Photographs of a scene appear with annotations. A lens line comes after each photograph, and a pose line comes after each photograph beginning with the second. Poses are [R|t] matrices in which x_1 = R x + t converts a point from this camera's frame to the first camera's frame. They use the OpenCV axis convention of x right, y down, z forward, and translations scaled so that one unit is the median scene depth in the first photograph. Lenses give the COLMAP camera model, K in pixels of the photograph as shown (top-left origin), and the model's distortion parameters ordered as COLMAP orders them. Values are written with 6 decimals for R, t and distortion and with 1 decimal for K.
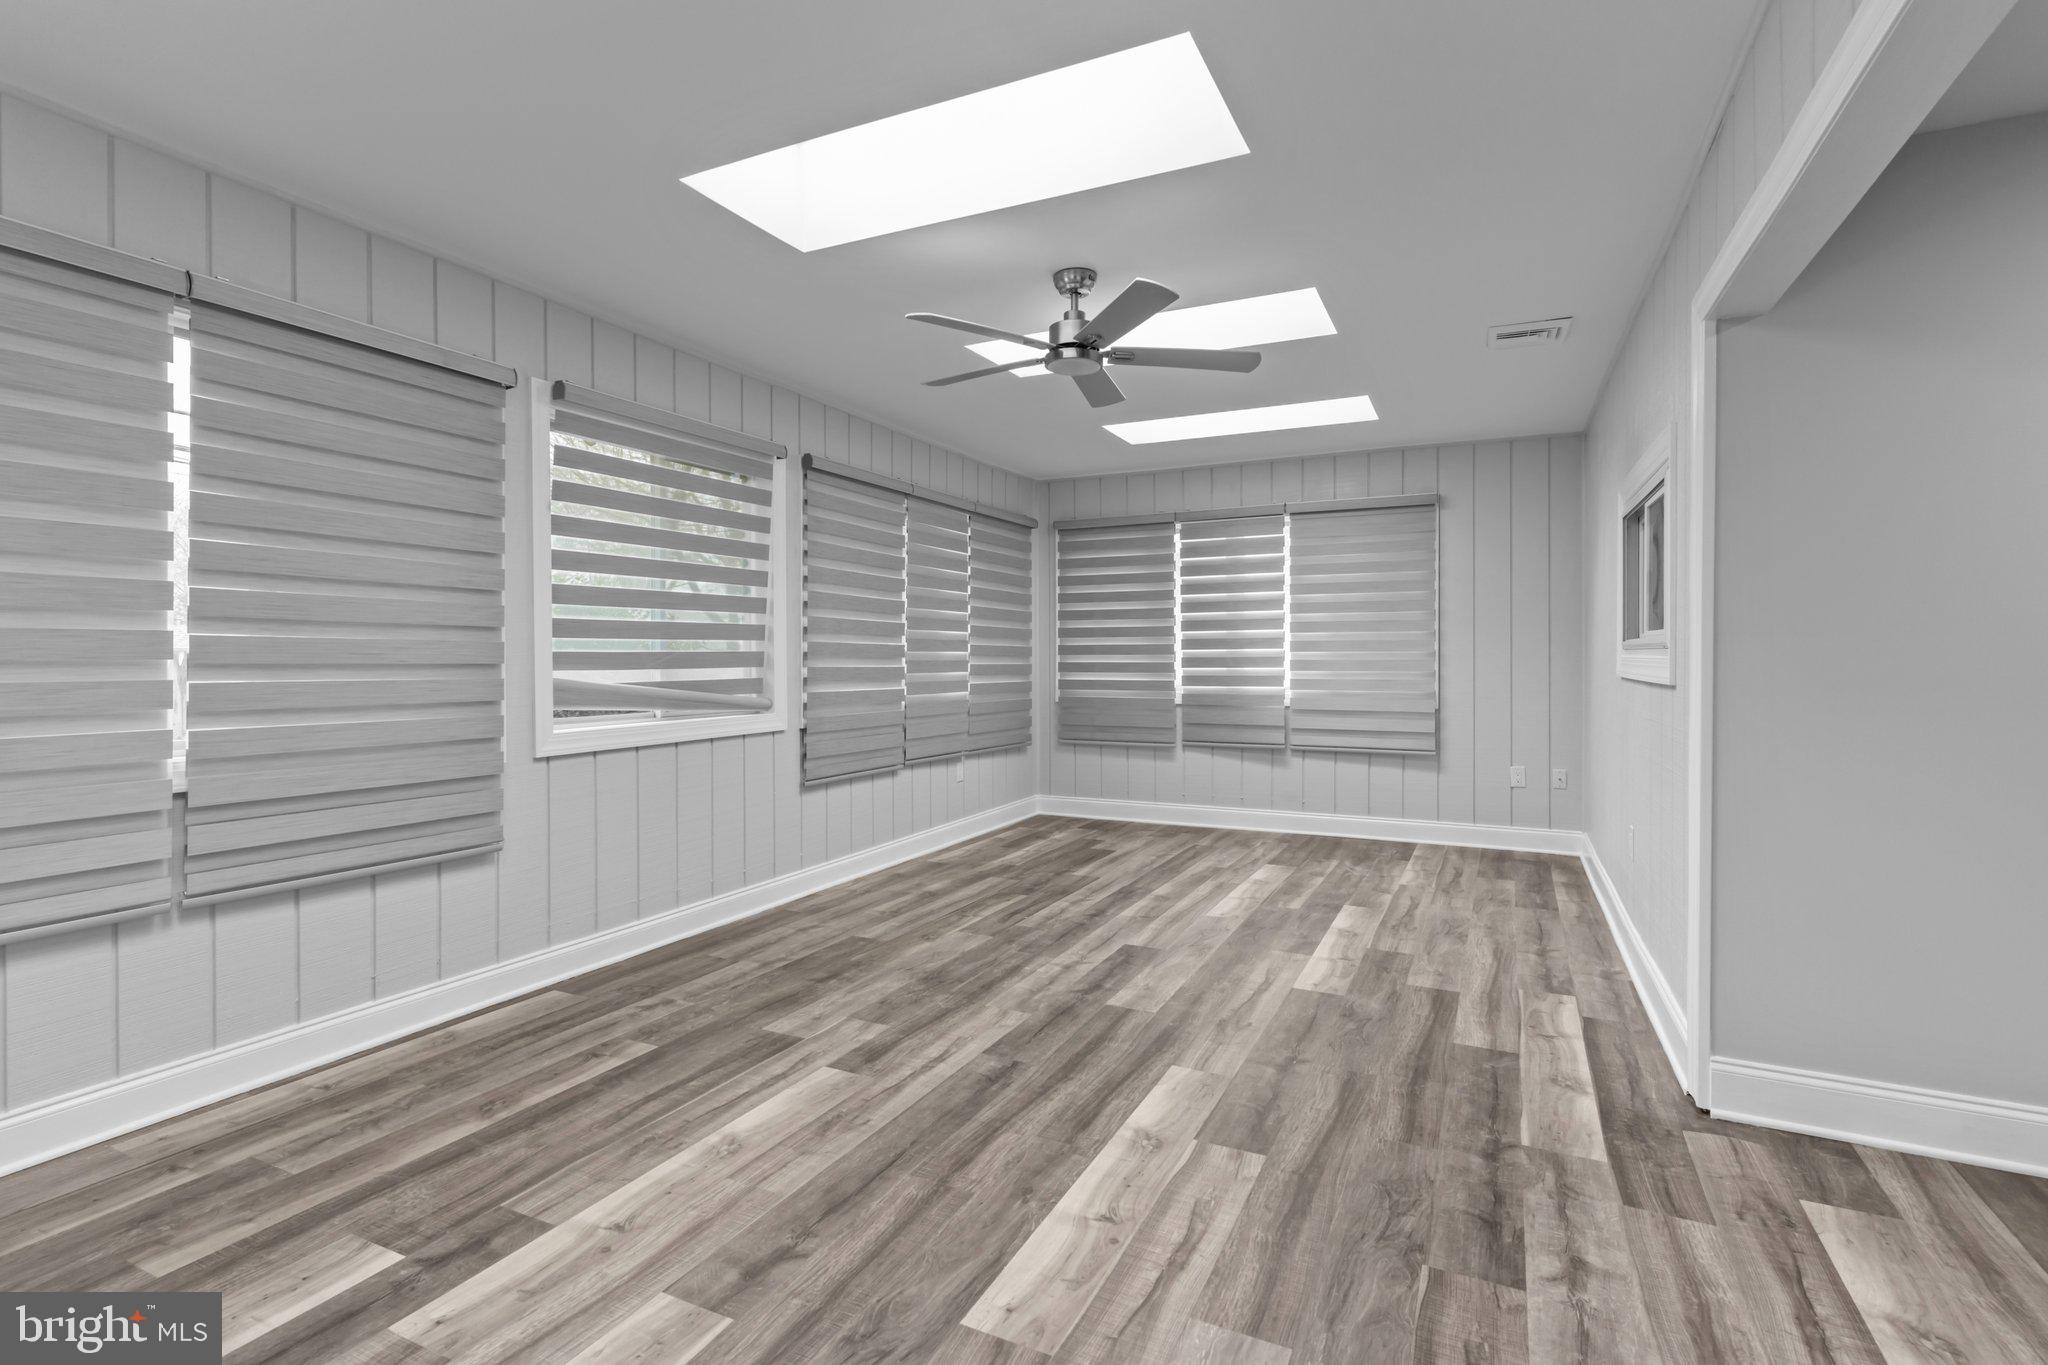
lens RADIAL K [[971.4, 0, 1023.5], [0, 971.4, 663.0], [0, 0, 1]] dist [0.001669, 0.000549]
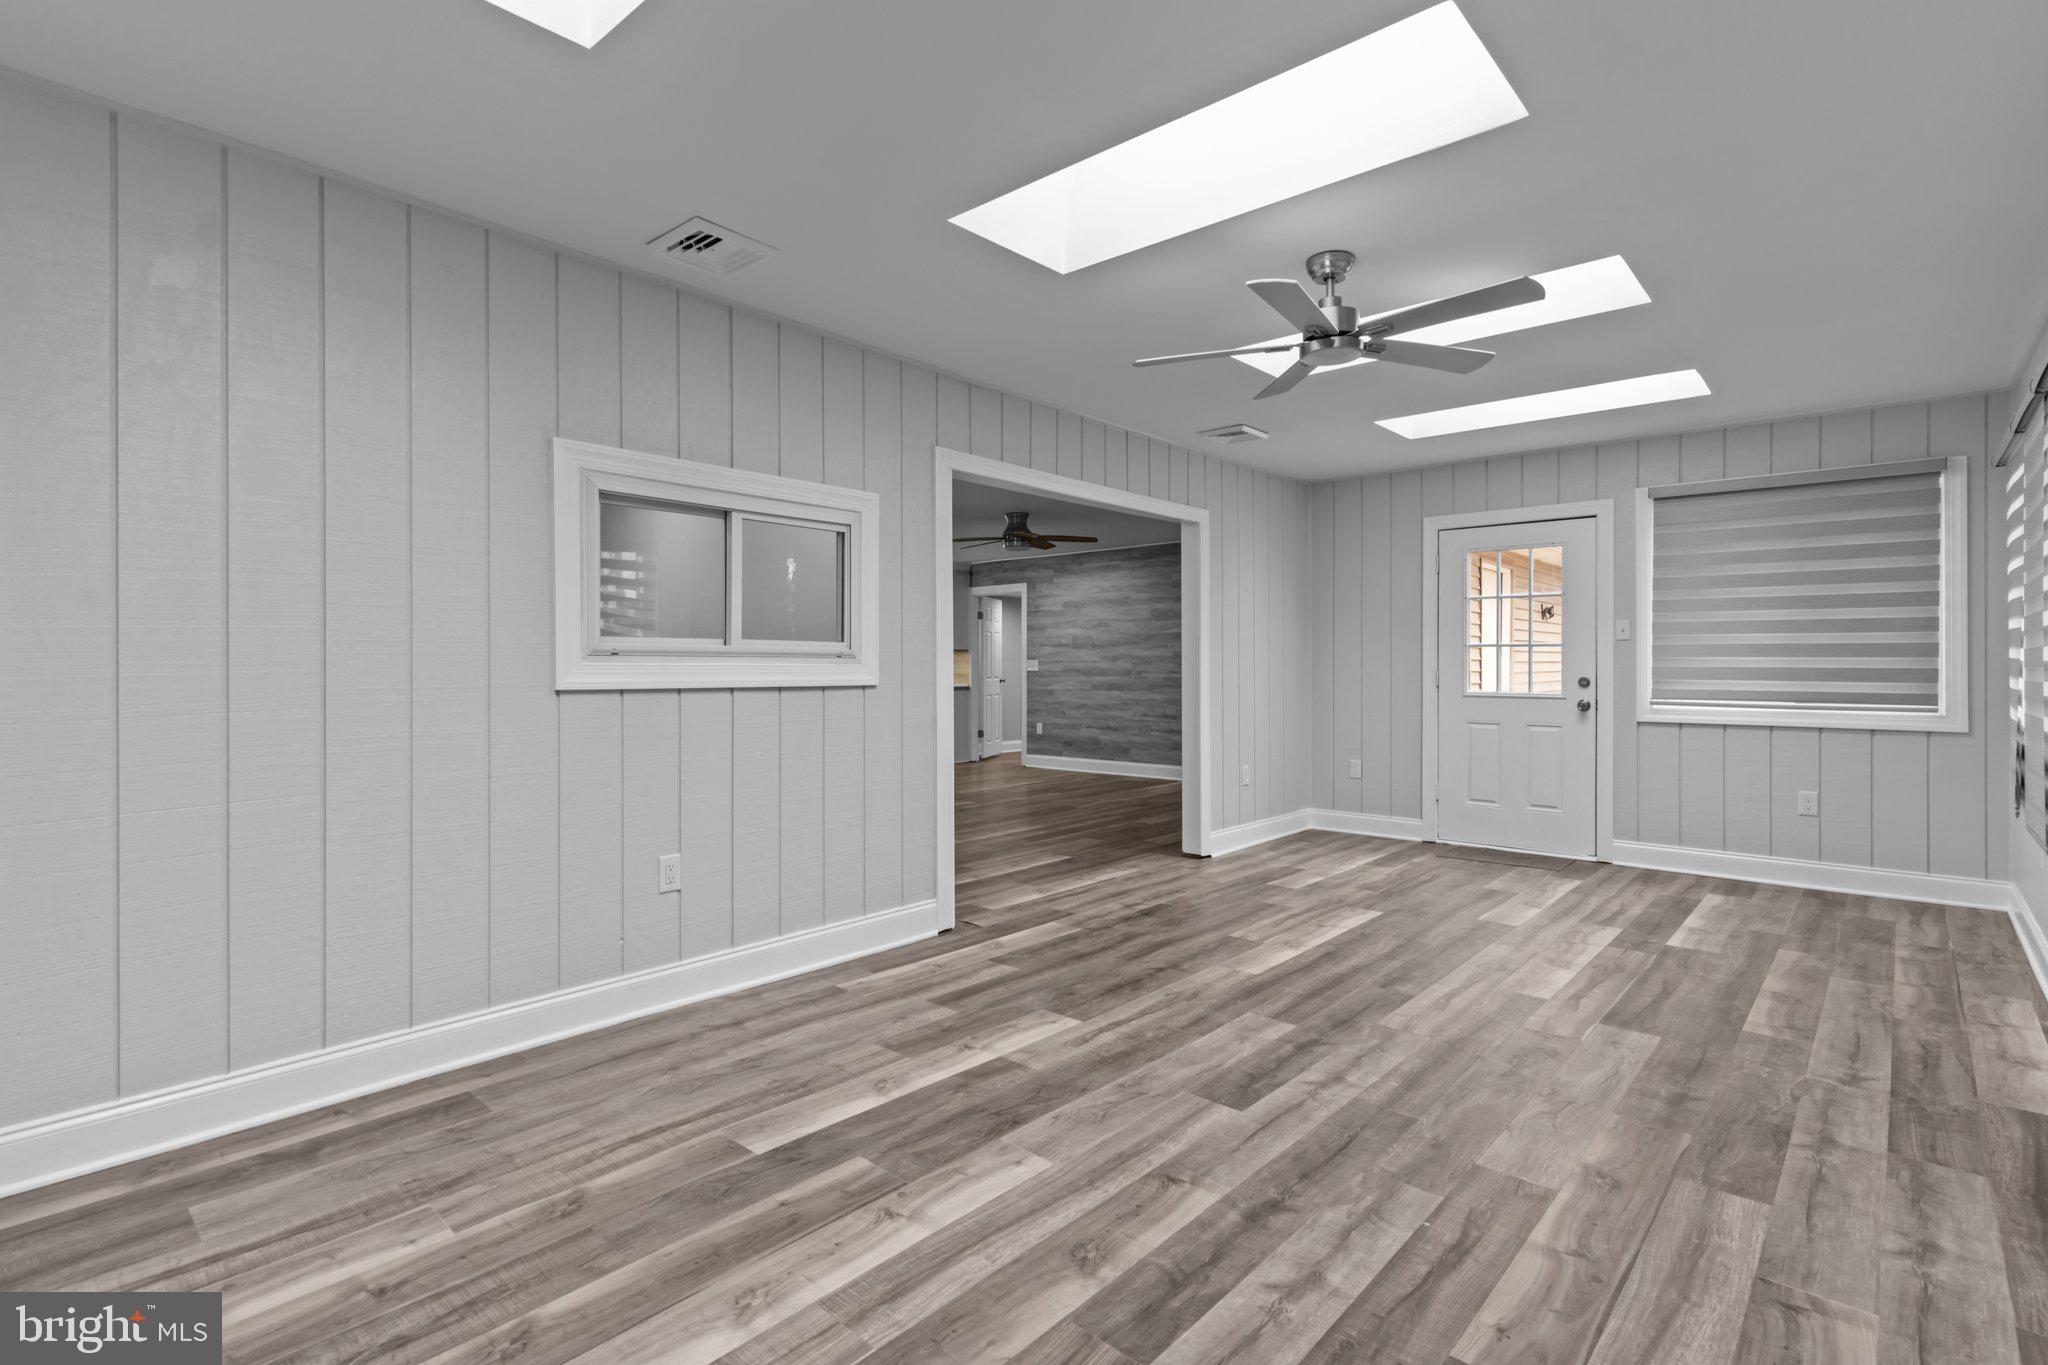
lens RADIAL K [[971.4, 0, 1033.8], [0, 971.4, 704.9], [0, 0, 1]] dist [0.001669, 0.000549]
pose [[-0.964133, -0.012031, 0.265148, 0.080154], [0.000496, 0.998889, 0.047127, -0.010307], [-0.265421, 0.045568, -0.963055, 1.879420]]
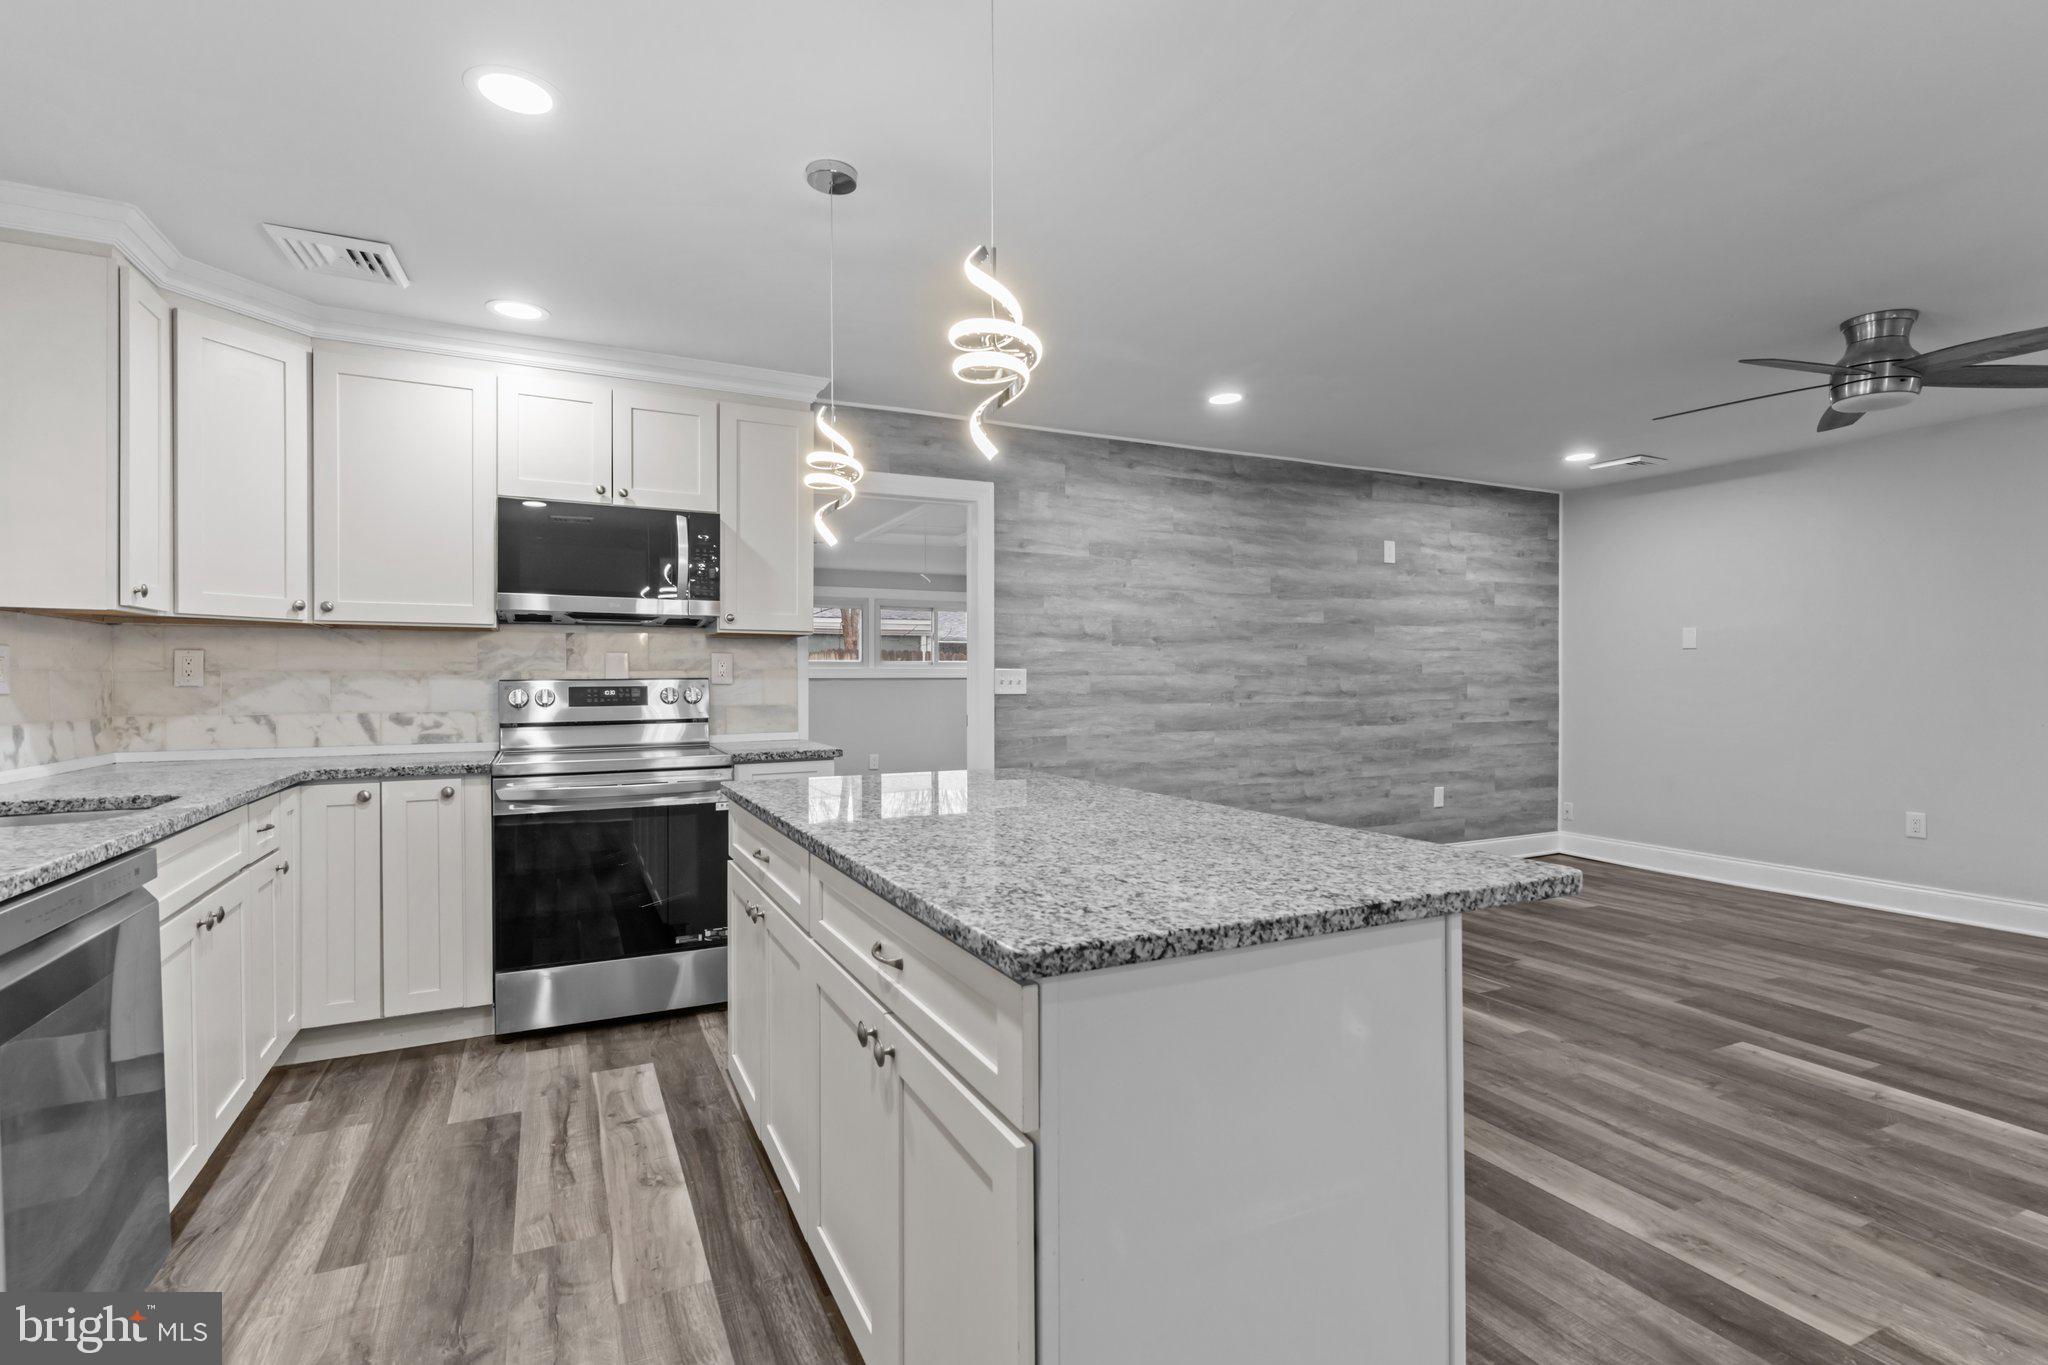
lens RADIAL K [[971.4, 0, 1022.1], [0, 971.4, 685.0], [0, 0, 1]] dist [0.001669, 0.000549]
pose [[-0.616074, 0.000380, -0.787688, 1.979538], [-0.005161, 0.999976, 0.004519, 0.009805], [0.787672, 0.006849, -0.616057, -0.359238]]
